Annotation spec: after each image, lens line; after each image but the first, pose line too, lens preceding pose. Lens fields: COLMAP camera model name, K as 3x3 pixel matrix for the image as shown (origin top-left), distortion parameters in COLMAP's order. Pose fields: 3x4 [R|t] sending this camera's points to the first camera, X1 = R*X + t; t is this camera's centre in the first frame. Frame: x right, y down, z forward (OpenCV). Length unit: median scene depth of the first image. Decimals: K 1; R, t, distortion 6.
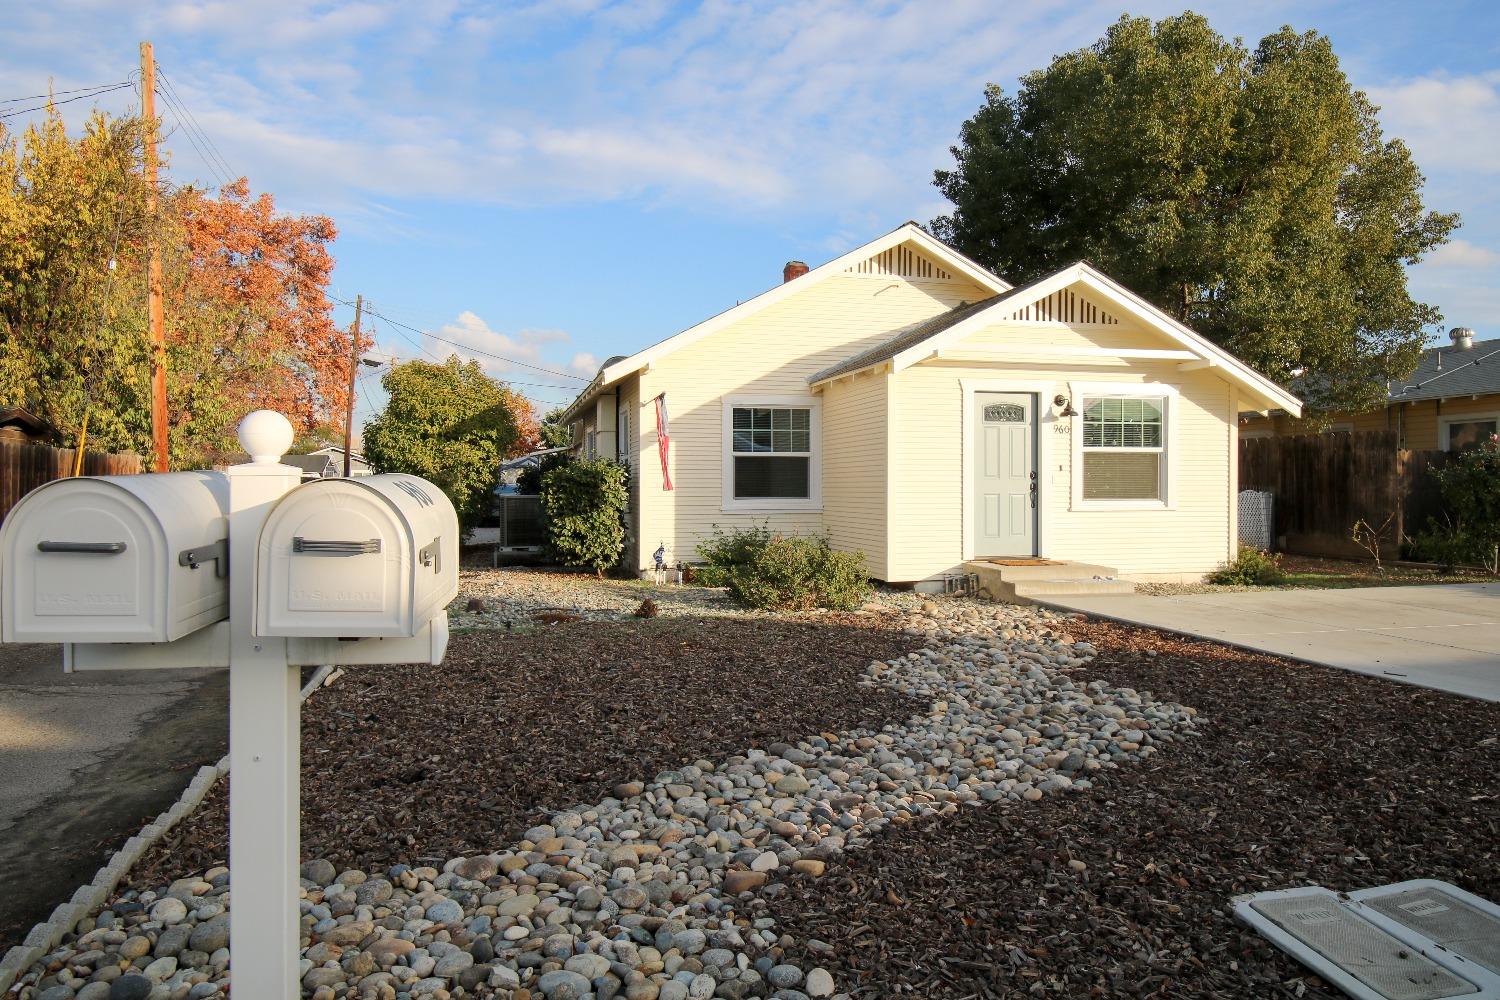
lens RADIAL K [[982.8, 0, 750.1], [0, 982.8, 493.5], [0, 0, 1]] dist [0.067790, -0.059239]
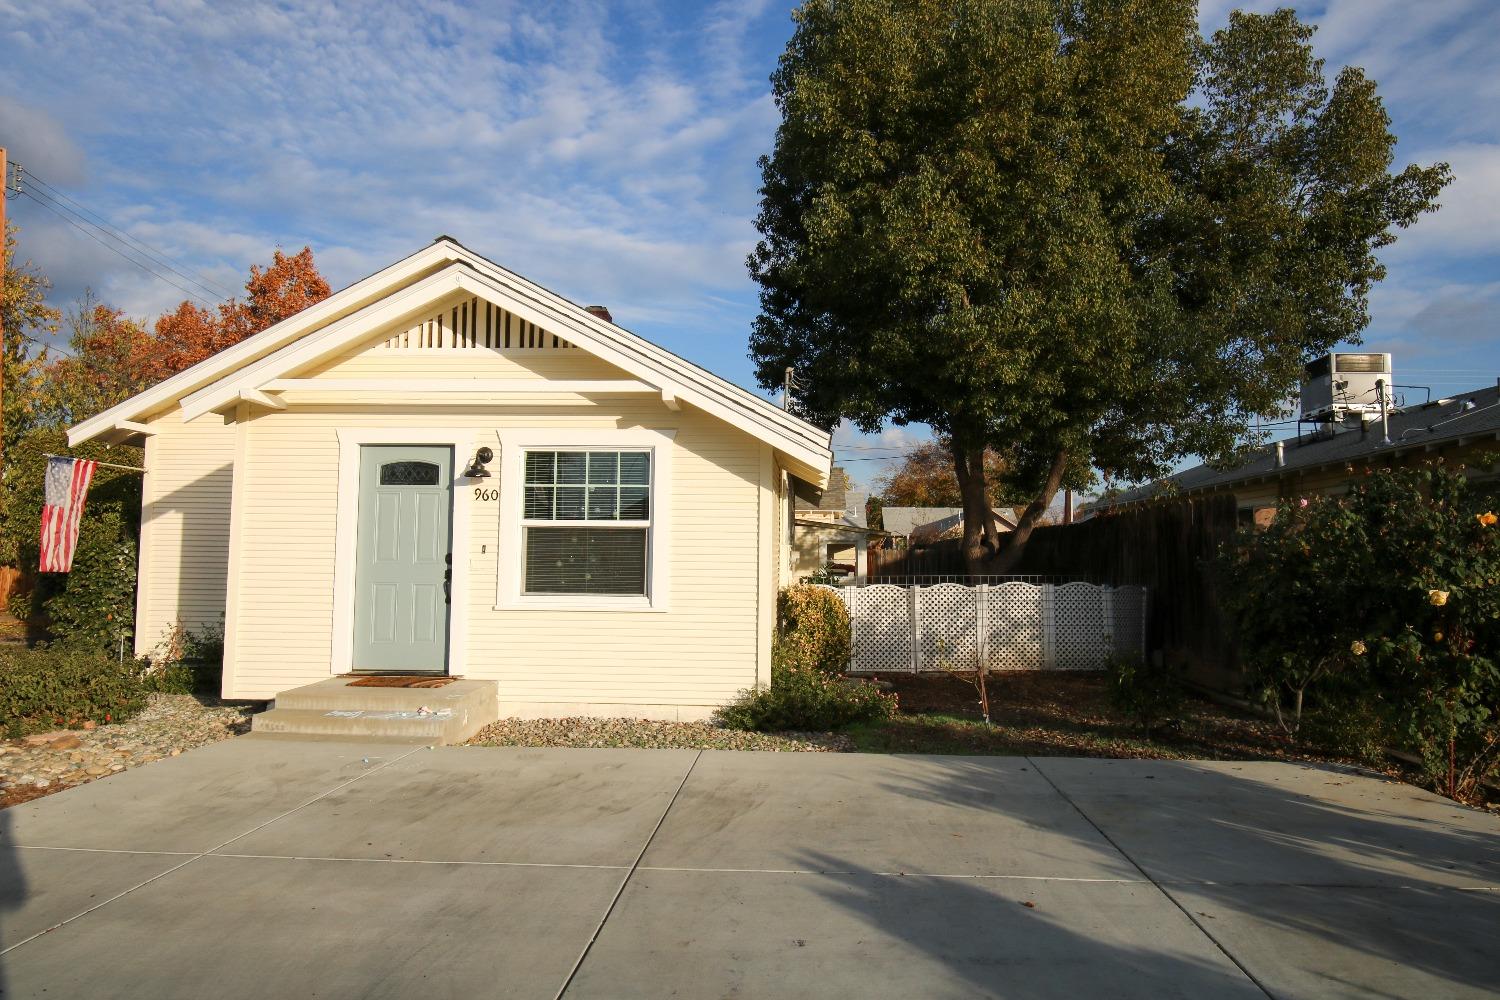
lens RADIAL K [[981.3, 0, 745.6], [0, 981.3, 498.9], [0, 0, 1]] dist [0.053848, -0.050761]
pose [[0.946014, -0.006514, -0.324062, 0.707290], [-0.015173, 0.997812, -0.064351, -0.018436], [0.323772, 0.065794, 0.943845, 0.376606]]
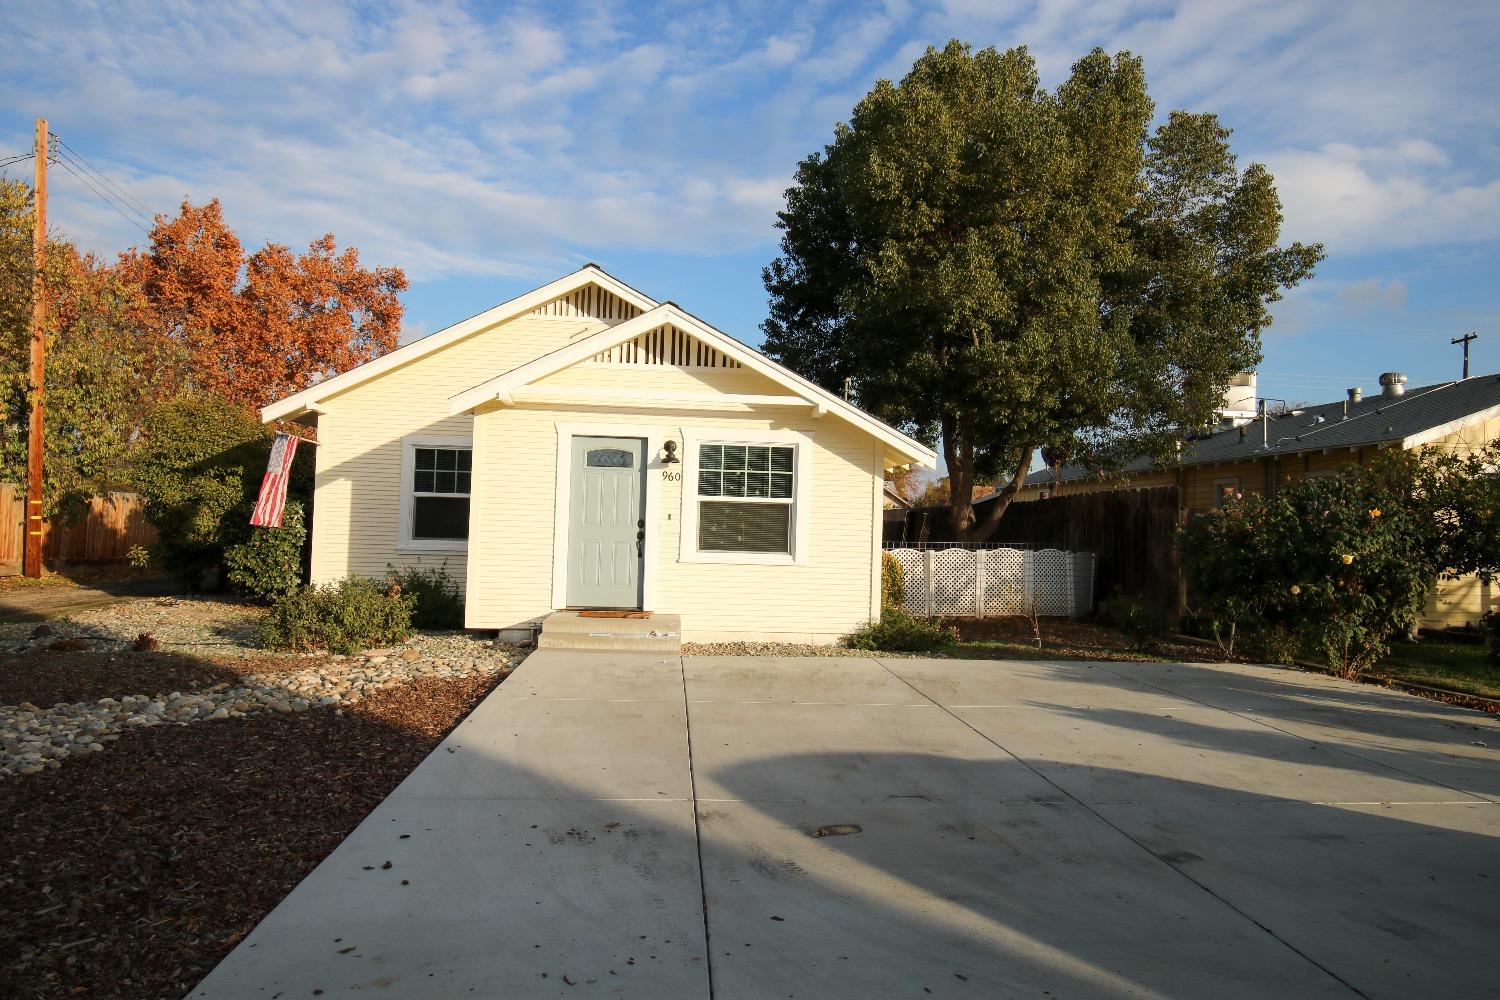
lens RADIAL K [[982.8, 0, 750.1], [0, 982.8, 493.5], [0, 0, 1]] dist [0.067790, -0.059239]
pose [[0.983193, 0.024413, -0.180932, 0.548661], [-0.031985, 0.998725, -0.039050, -0.013456], [0.179748, 0.044181, 0.982720, 0.077023]]
